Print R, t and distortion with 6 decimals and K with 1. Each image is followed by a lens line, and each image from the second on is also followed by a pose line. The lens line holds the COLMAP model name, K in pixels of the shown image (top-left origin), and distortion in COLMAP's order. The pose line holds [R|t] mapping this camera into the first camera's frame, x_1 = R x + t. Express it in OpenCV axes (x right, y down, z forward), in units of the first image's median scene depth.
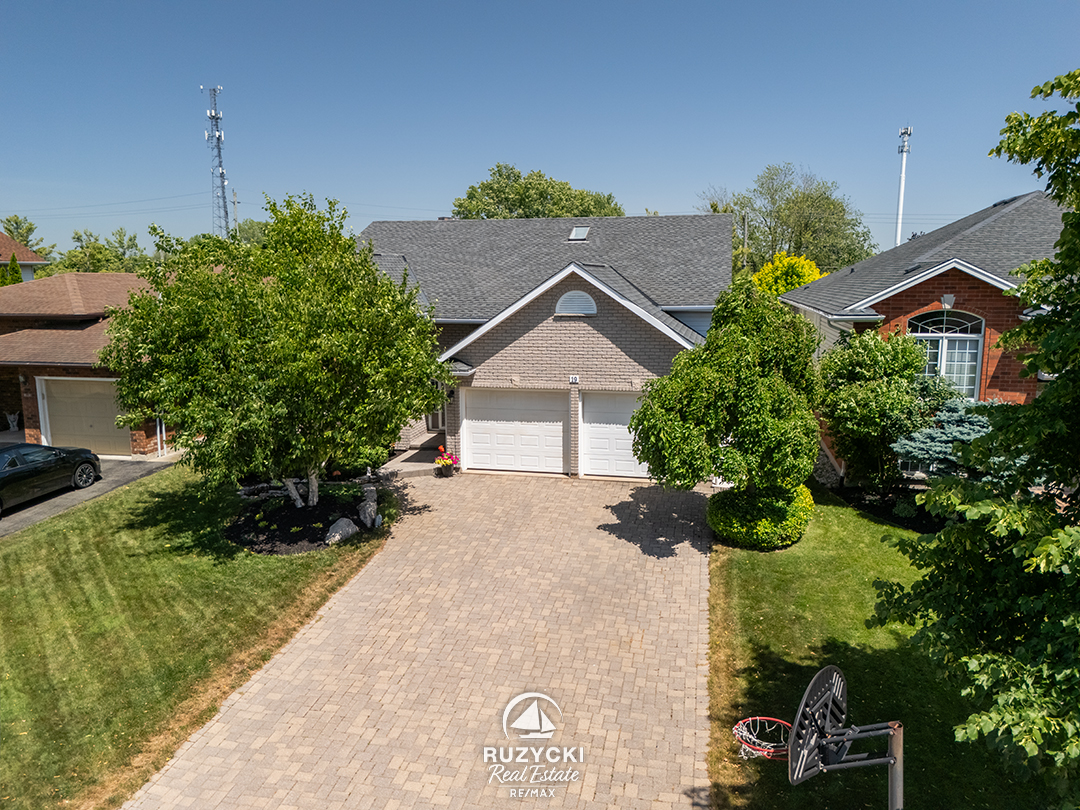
lens RADIAL K [[756.8, 0, 540.0], [0, 756.8, 405.0], [0, 0, 1]] dist [0.032516, 0.000349]
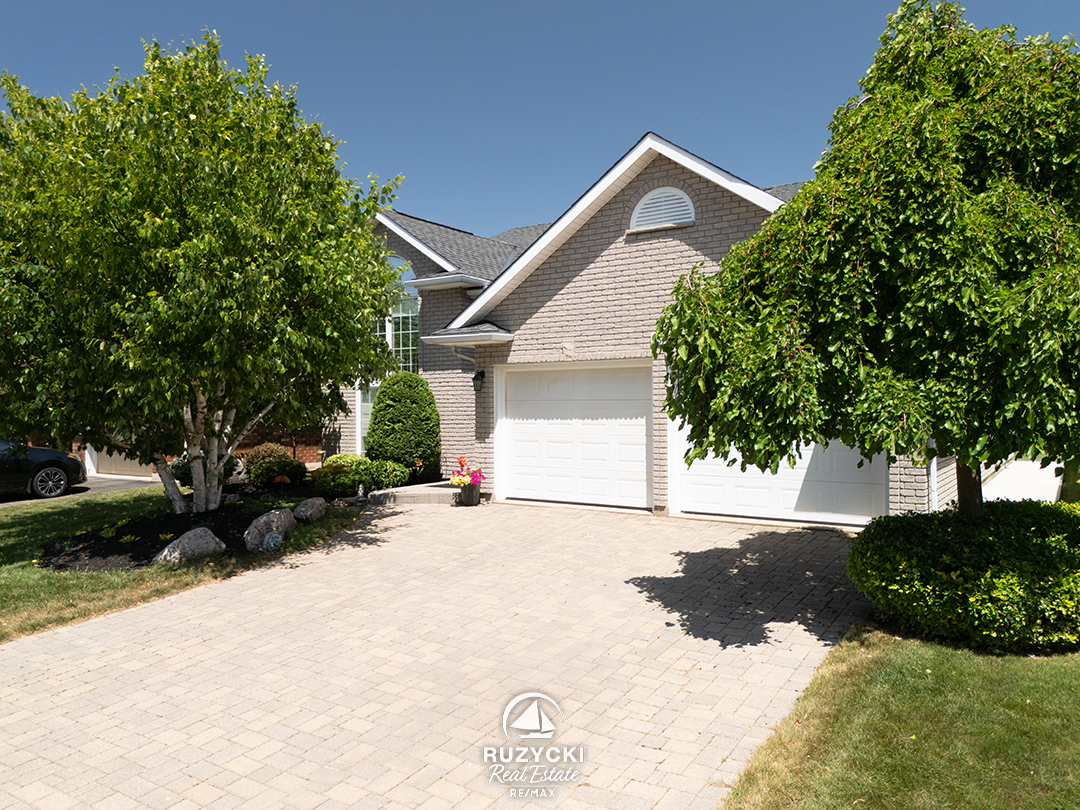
lens RADIAL K [[791.8, 0, 540.0], [0, 791.8, 405.0], [0, 0, 1]] dist [0.014216, 0.000435]
pose [[0.938730, 0.002305, -0.344647, 0.207505], [-0.054403, 0.988432, -0.141569, 0.130662], [0.340334, 0.151645, 0.927996, 0.510024]]
